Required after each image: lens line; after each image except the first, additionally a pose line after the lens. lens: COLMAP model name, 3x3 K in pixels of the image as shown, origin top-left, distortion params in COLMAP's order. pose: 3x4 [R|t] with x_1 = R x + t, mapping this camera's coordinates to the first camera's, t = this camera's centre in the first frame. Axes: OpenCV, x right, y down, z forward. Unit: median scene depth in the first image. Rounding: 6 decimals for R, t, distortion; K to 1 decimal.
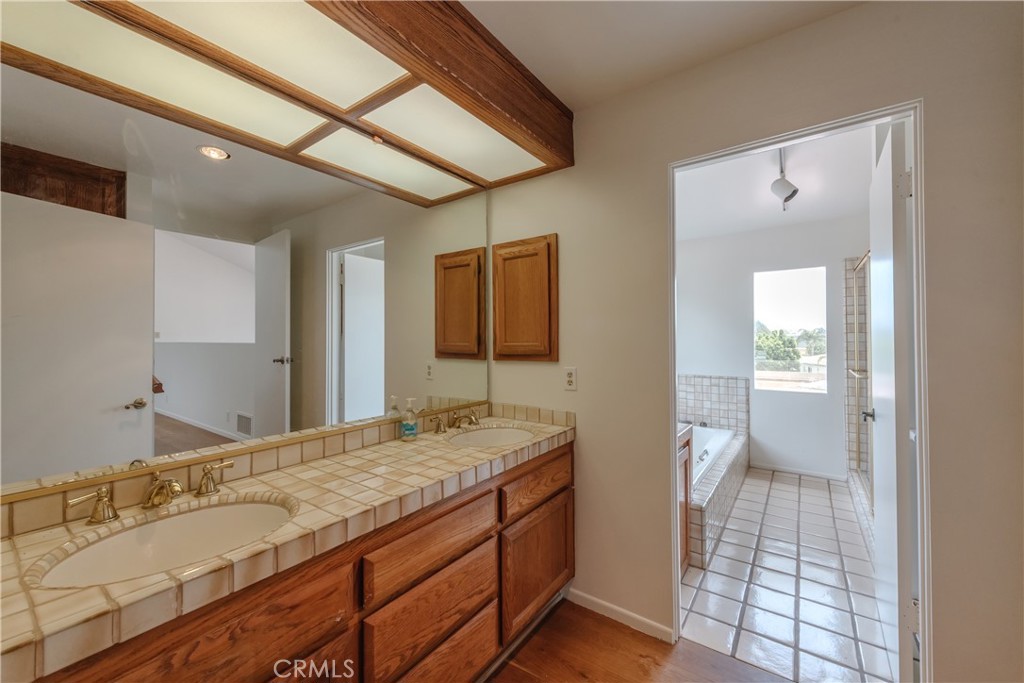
lens RADIAL K [[408.6, 0, 508.3], [0, 408.6, 333.2], [0, 0, 1]] dist [-0.000271, -0.000304]
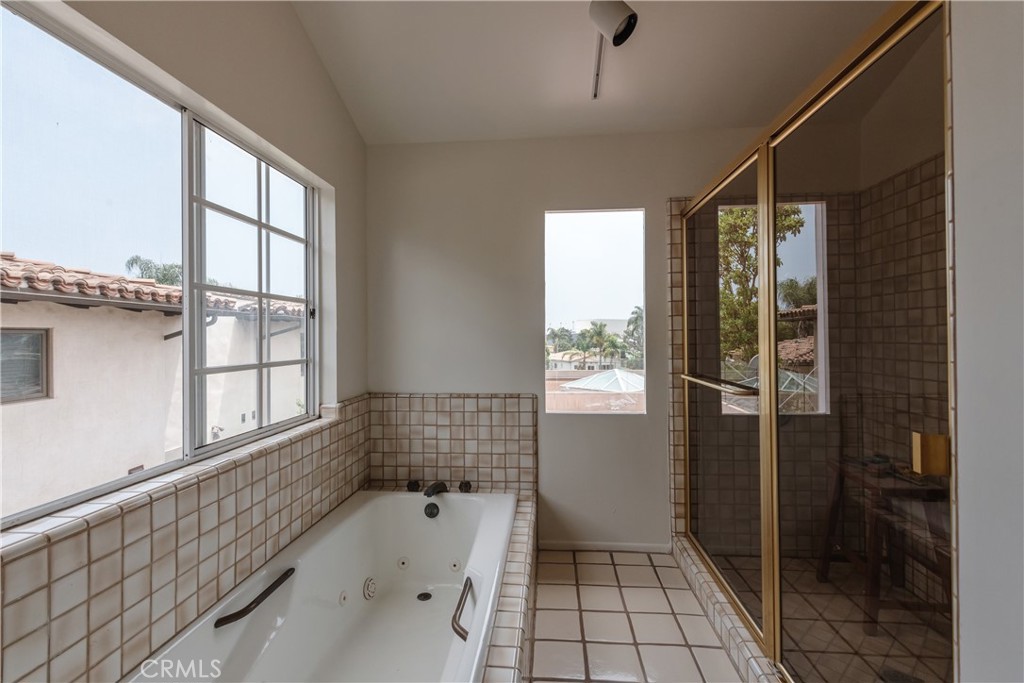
lens RADIAL K [[475.7, 0, 514.0], [0, 475.7, 335.6], [0, 0, 1]] dist [0.018356, -0.000196]
pose [[0.855061, -0.002752, 0.518520, 0.213475], [-0.002144, 0.999959, 0.008844, 0.020987], [-0.518523, -0.008674, 0.855019, 0.444424]]
